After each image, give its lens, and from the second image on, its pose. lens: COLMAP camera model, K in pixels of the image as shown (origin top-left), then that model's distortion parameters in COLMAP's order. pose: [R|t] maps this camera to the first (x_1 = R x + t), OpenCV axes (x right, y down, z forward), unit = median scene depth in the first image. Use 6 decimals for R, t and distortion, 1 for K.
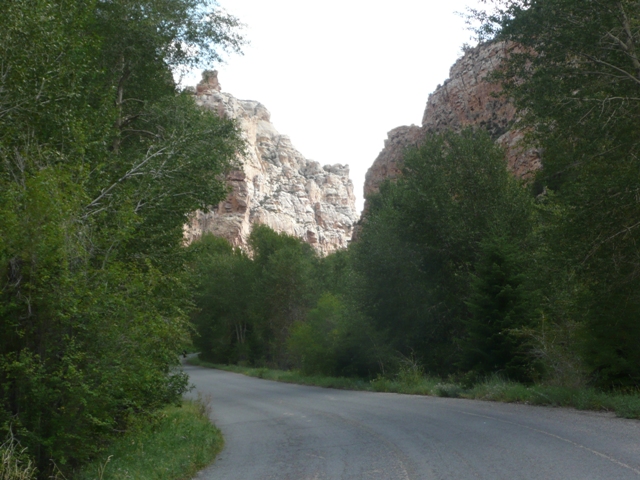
lens RADIAL K [[1120.3, 0, 320.4], [0, 1120.3, 239.9], [0, 0, 1]] dist [0.065730, 0.000000]
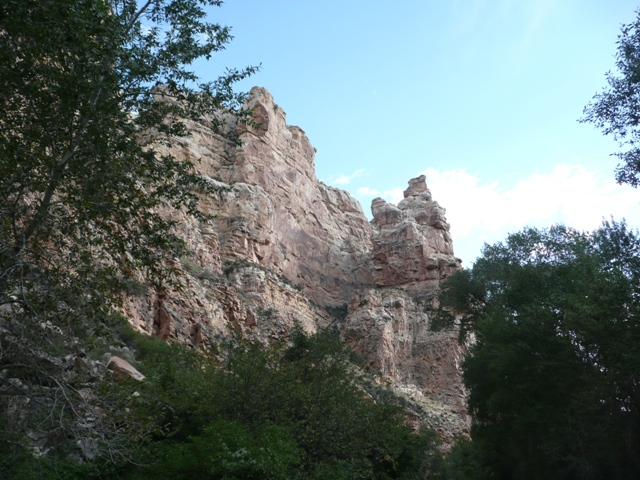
lens RADIAL K [[528.6, 0, 321.5], [0, 528.6, 239.9], [0, 0, 1]] dist [-0.065496, -0.000480]
pose [[0.933473, -0.129611, -0.334408, -0.017481], [0.005877, 0.937819, -0.347076, 0.027693], [0.358598, 0.322020, 0.876191, 0.326027]]
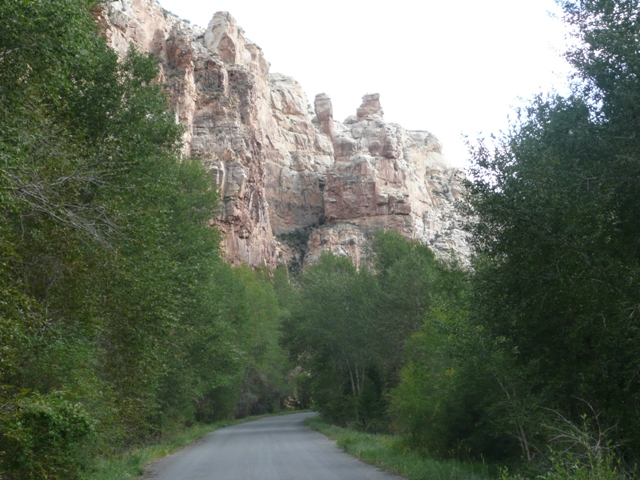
lens RADIAL K [[1221.2, 0, 318.8], [0, 1221.2, 240.3], [0, 0, 1]] dist [0.075769, 0.000000]
pose [[0.989123, -0.011825, -0.146611, 0.001432], [0.006493, 0.999302, -0.036792, 0.001513], [0.146944, 0.035440, 0.988510, 0.015355]]
